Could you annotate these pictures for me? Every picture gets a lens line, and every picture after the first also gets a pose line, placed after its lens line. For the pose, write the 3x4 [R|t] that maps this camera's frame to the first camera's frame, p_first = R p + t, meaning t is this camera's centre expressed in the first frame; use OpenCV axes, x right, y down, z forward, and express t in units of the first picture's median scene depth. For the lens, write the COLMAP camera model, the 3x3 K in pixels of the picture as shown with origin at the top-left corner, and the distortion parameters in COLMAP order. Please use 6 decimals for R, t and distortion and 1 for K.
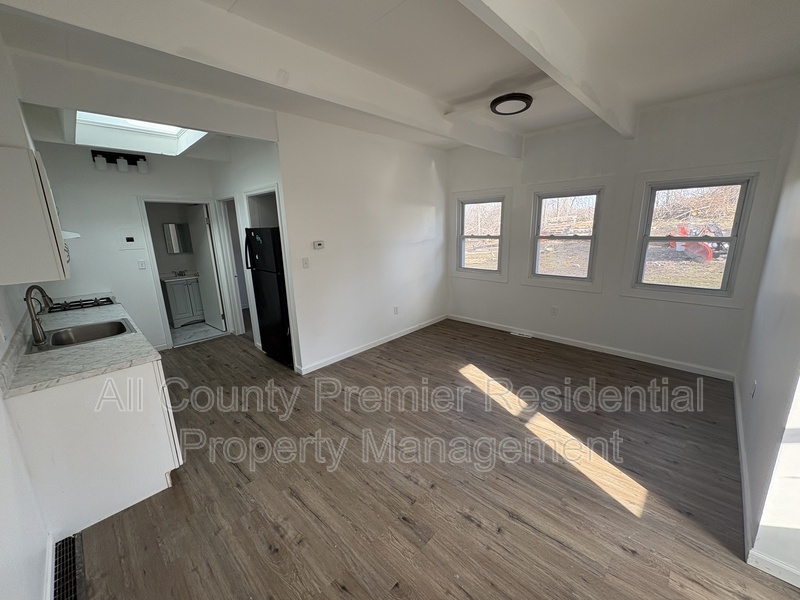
lens RADIAL K [[316.9, 0, 400.0], [0, 316.9, 300.0], [0, 0, 1]] dist [-0.000159, 0.000190]
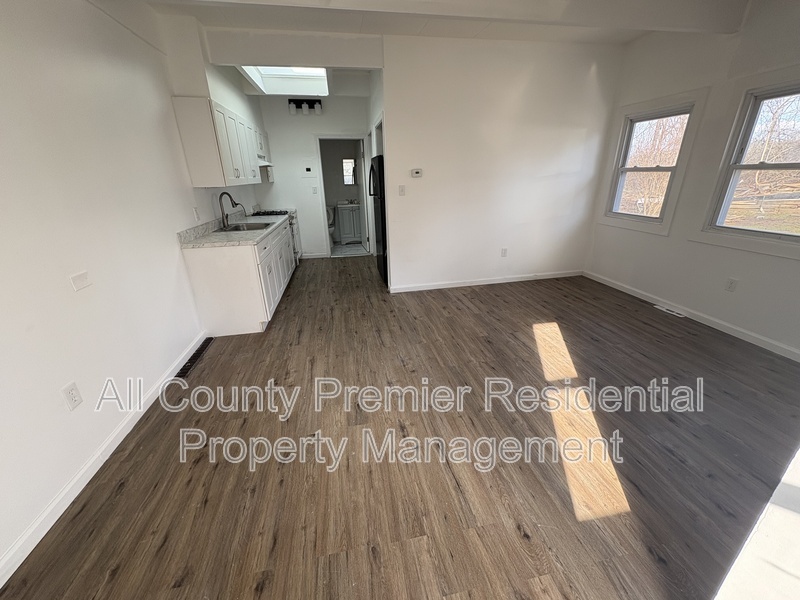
lens RADIAL K [[316.9, 0, 400.0], [0, 316.9, 300.0], [0, 0, 1]] dist [-0.000159, 0.000190]
pose [[0.814940, 0.219781, -0.536254, 0.304961], [-0.132064, 0.971383, 0.197420, 0.028306], [0.564297, -0.090065, 0.820644, 0.072537]]
